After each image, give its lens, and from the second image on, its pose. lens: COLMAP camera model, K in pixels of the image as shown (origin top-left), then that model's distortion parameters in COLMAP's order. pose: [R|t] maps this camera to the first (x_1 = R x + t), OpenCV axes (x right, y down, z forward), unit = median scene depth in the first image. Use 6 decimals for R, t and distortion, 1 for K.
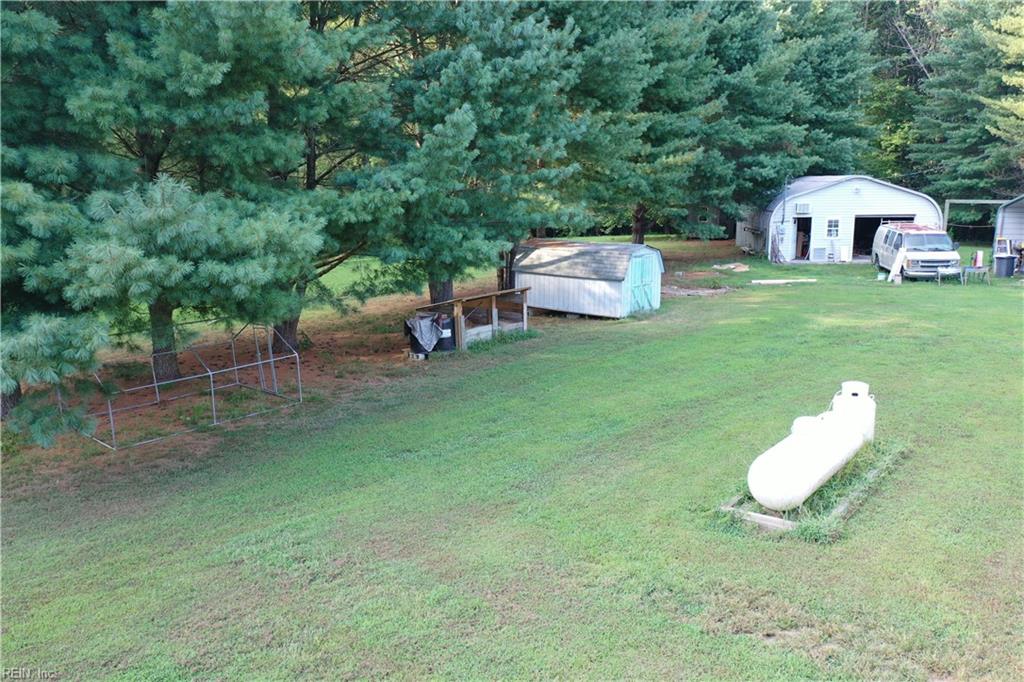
lens RADIAL K [[829.7, 0, 512.0], [0, 829.7, 341.0], [0, 0, 1]] dist [0.010123, 0.003143]
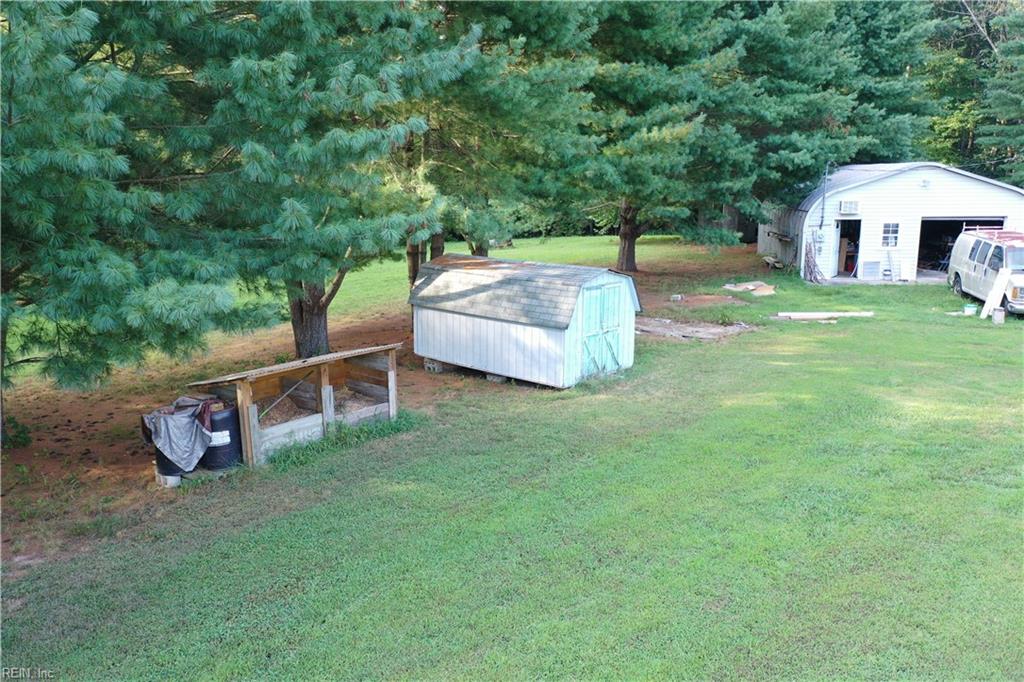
lens RADIAL K [[829.7, 0, 512.0], [0, 829.7, 341.0], [0, 0, 1]] dist [0.010123, 0.003143]
pose [[0.999625, 0.008239, -0.026114, 0.078770], [-0.008028, 0.999934, 0.008160, -0.049160], [0.026179, -0.007947, 0.999626, 0.279140]]
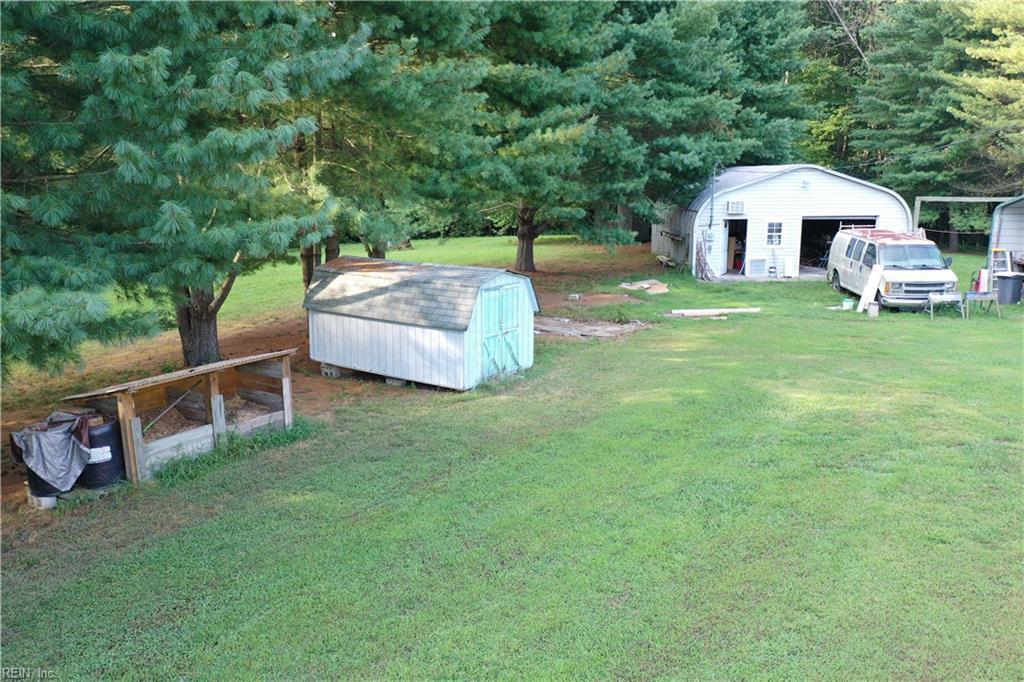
lens RADIAL K [[829.7, 0, 512.0], [0, 829.7, 341.0], [0, 0, 1]] dist [0.010123, 0.003143]
pose [[0.995694, -0.014125, 0.091615, 0.080303], [0.013453, 0.999878, 0.007944, -0.049879], [-0.091716, -0.006677, 0.995763, 0.281435]]
